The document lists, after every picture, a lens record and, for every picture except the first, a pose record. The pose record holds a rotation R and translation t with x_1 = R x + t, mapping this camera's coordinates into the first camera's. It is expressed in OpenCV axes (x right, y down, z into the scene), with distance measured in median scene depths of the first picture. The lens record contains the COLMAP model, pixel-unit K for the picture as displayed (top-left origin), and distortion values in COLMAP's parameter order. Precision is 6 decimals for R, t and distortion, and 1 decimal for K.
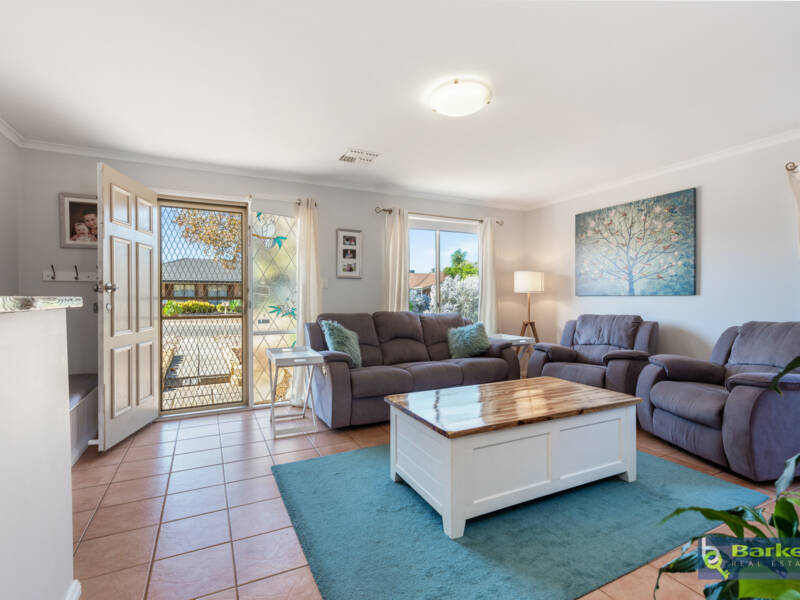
lens RADIAL K [[390.8, 0, 399.0], [0, 390.8, 300.3], [0, 0, 1]] dist [-0.002523, 0.000347]
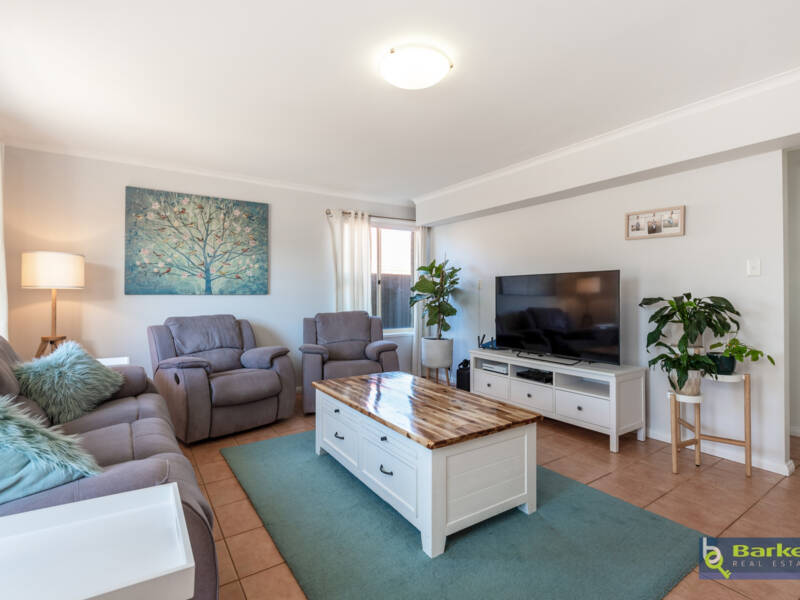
lens RADIAL K [[390.8, 0, 398.7], [0, 390.8, 296.4], [0, 0, 1]] dist [-0.002523, 0.000347]
pose [[-0.124254, 0.002194, 0.992248, -0.419842], [0.007761, 0.999969, -0.001239, -0.002152], [-0.992220, 0.007547, -0.124267, 0.674419]]
